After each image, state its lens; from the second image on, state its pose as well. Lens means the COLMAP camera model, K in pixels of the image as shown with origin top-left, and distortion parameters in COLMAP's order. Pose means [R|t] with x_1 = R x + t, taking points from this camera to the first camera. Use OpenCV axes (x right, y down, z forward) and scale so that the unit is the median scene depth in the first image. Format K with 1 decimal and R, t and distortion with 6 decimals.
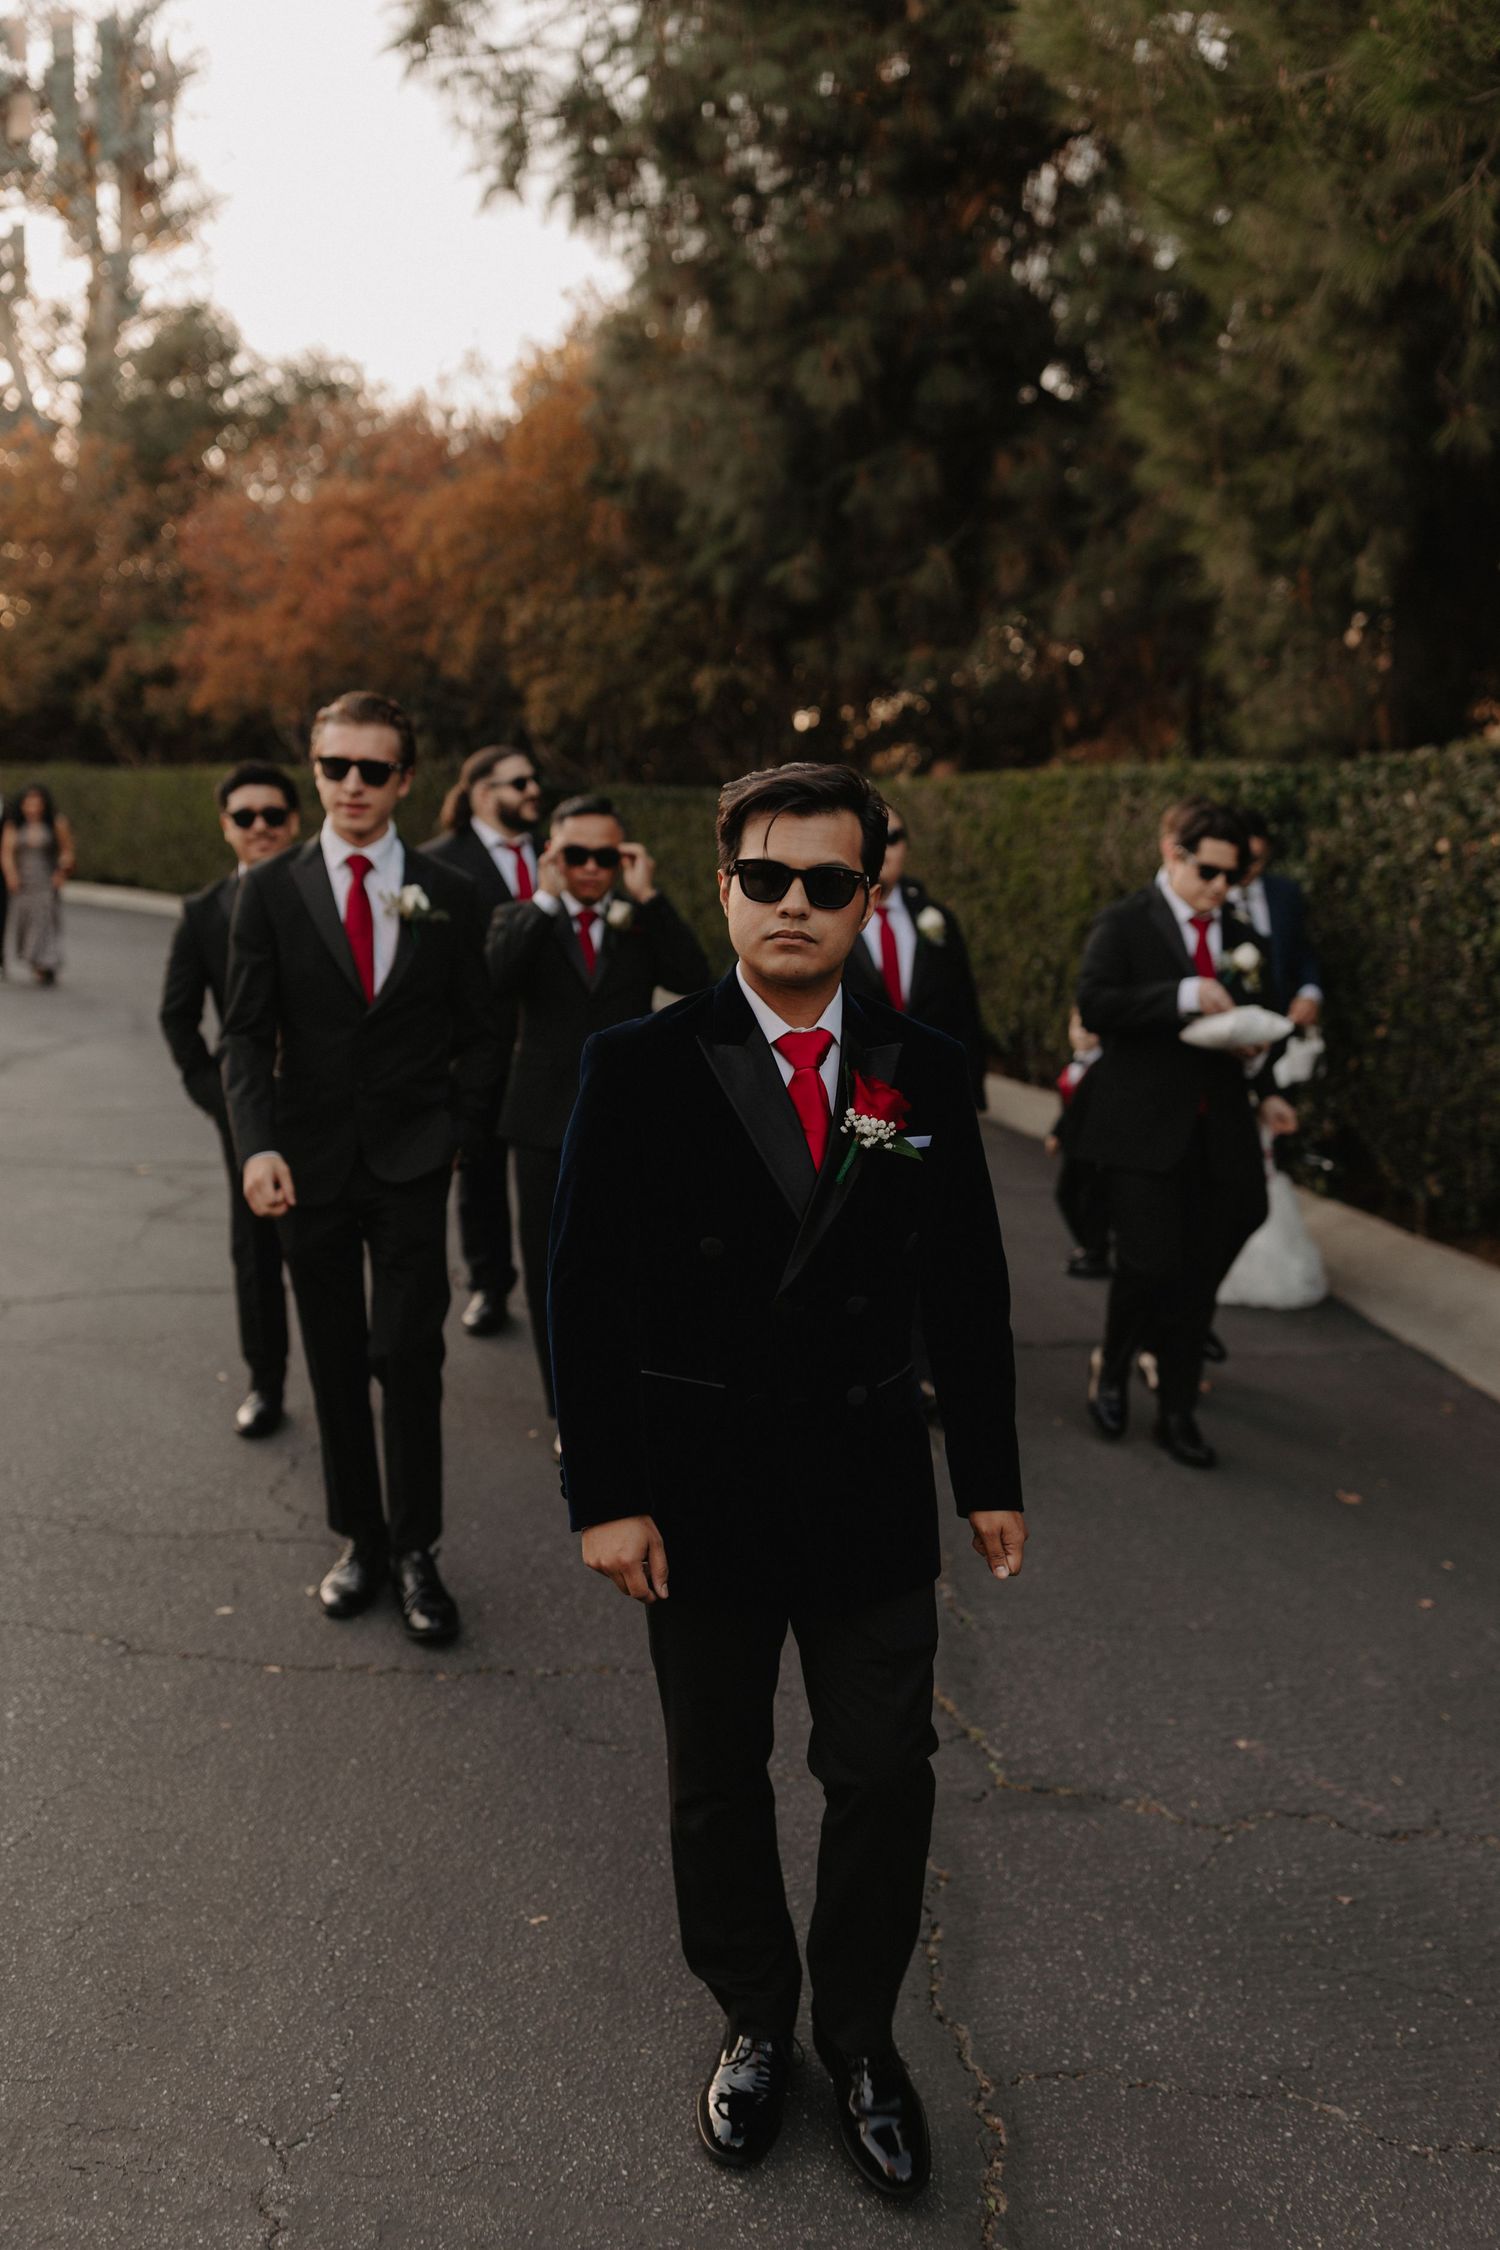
lens RADIAL K [[2244.2, 0, 756.0], [0, 2244.2, 1124.2], [0, 0, 1]] dist [0.011750, 0.000000]
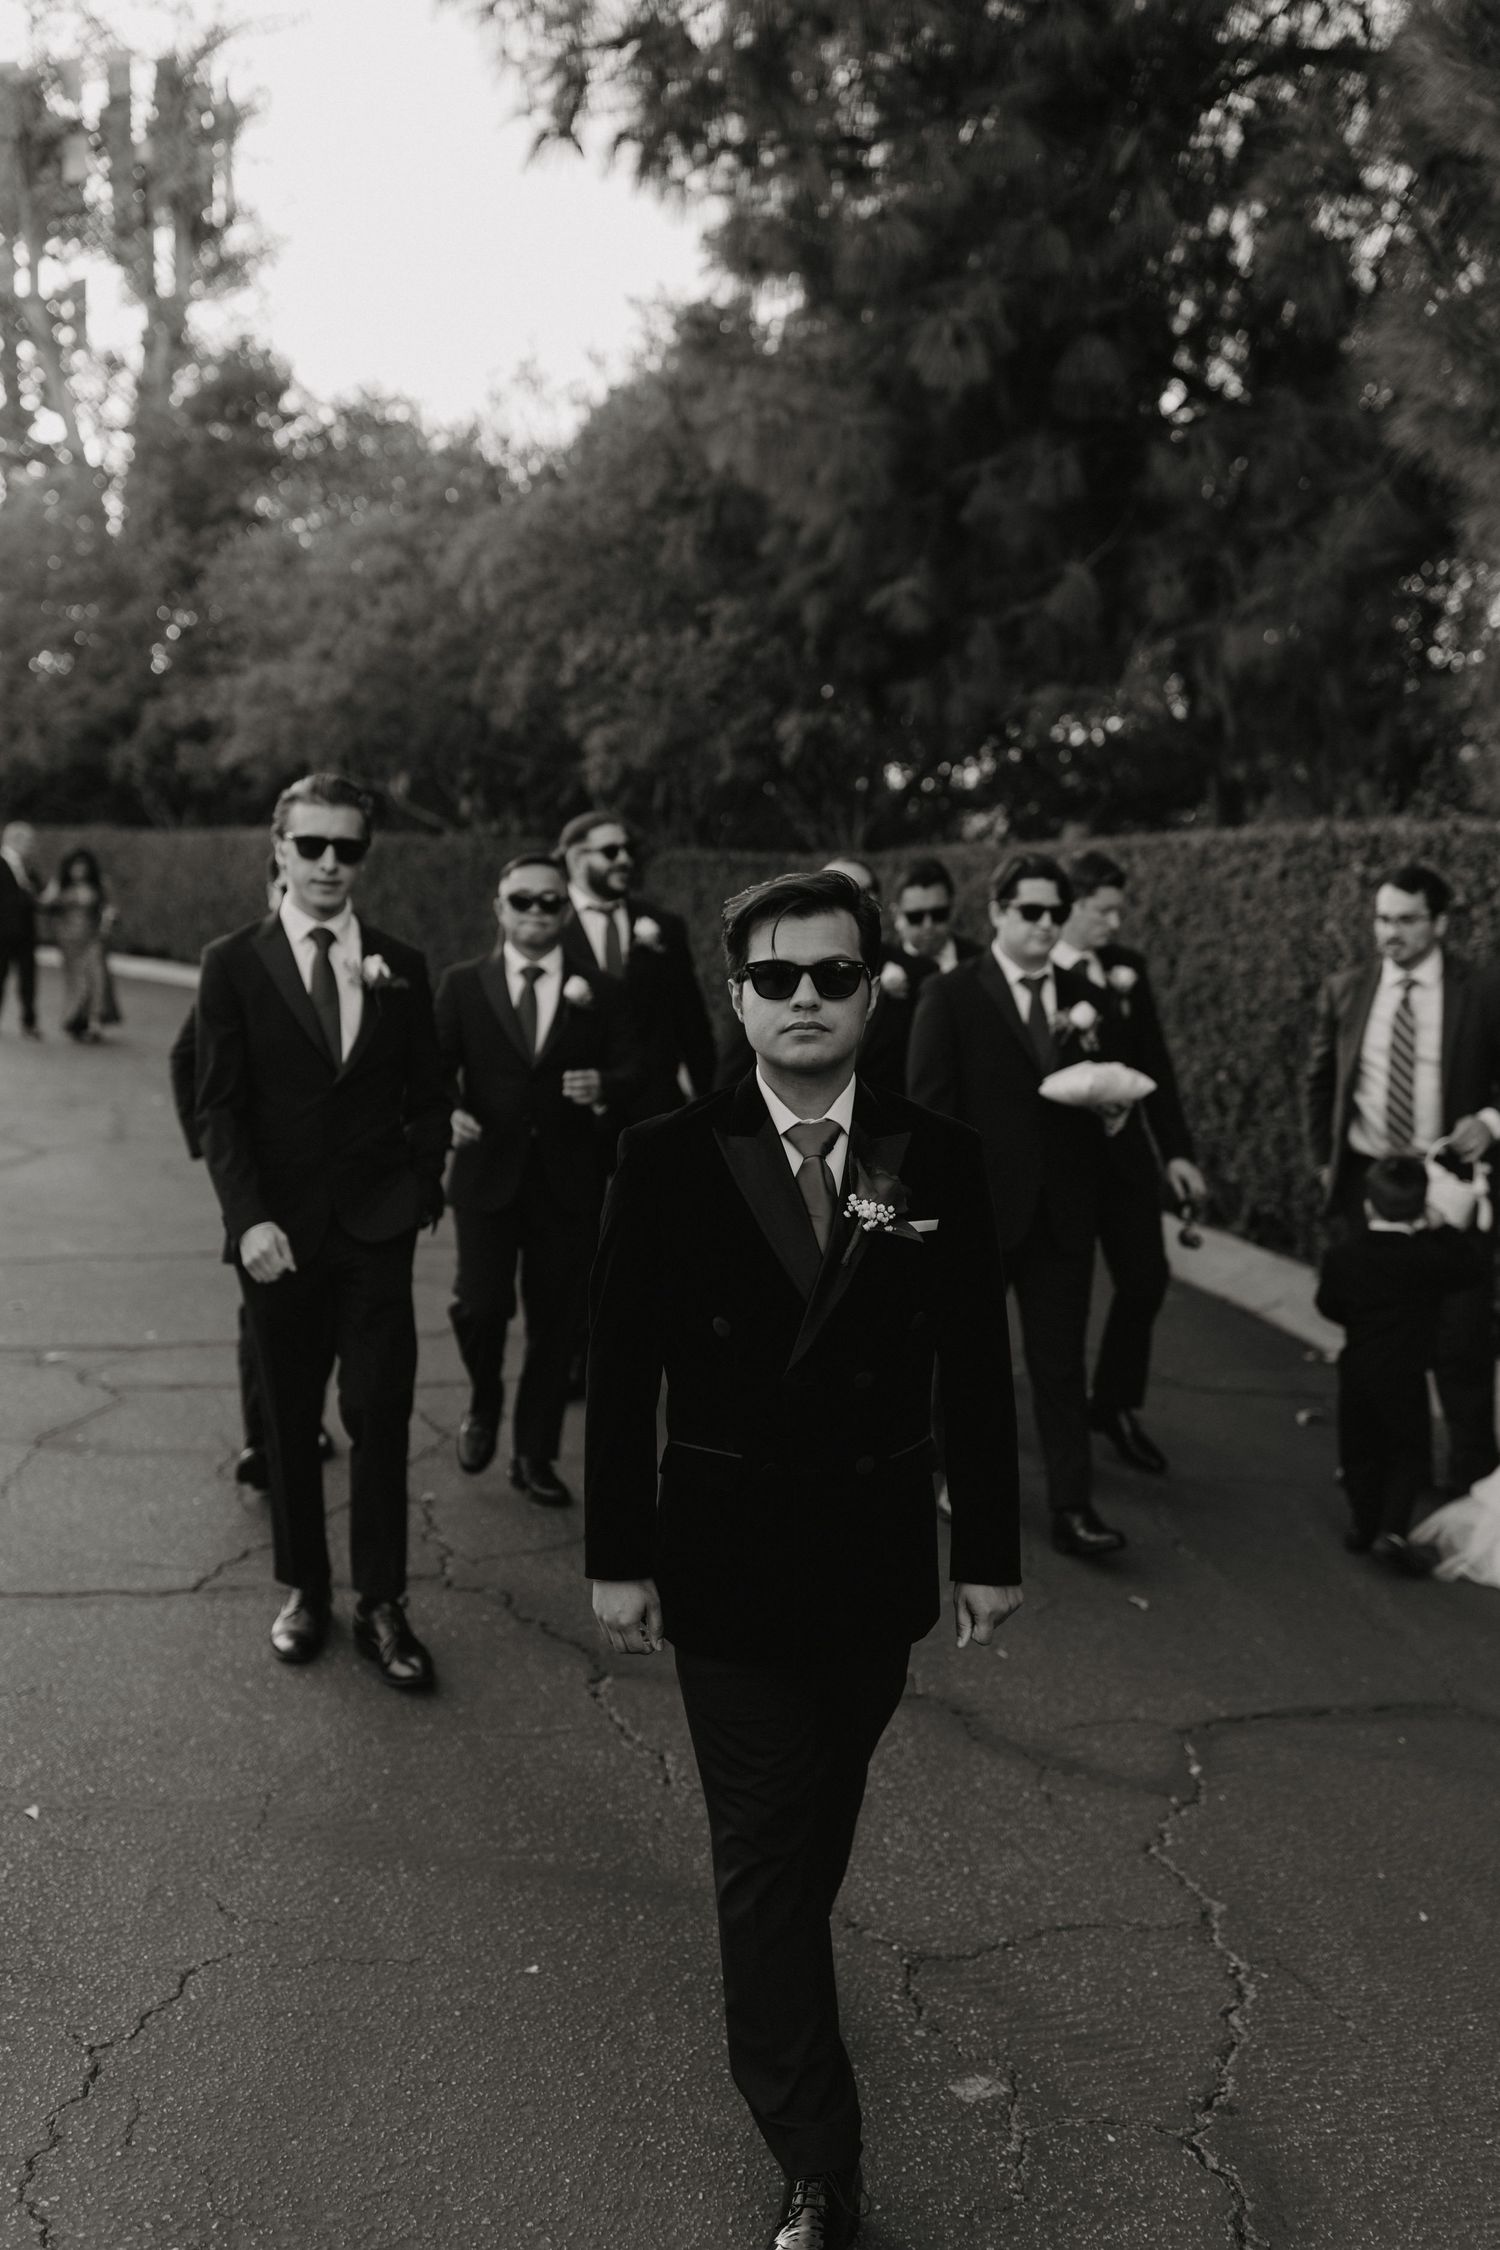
lens RADIAL K [[2244.2, 0, 744.8], [0, 2244.2, 1126.2], [0, 0, 1]] dist [0.011750, 0.000000]
pose [[0.999375, 0.006359, -0.034765, -0.009133], [-0.007322, 0.999591, -0.027648, -0.021252], [0.034575, 0.027885, 0.999013, 0.144344]]
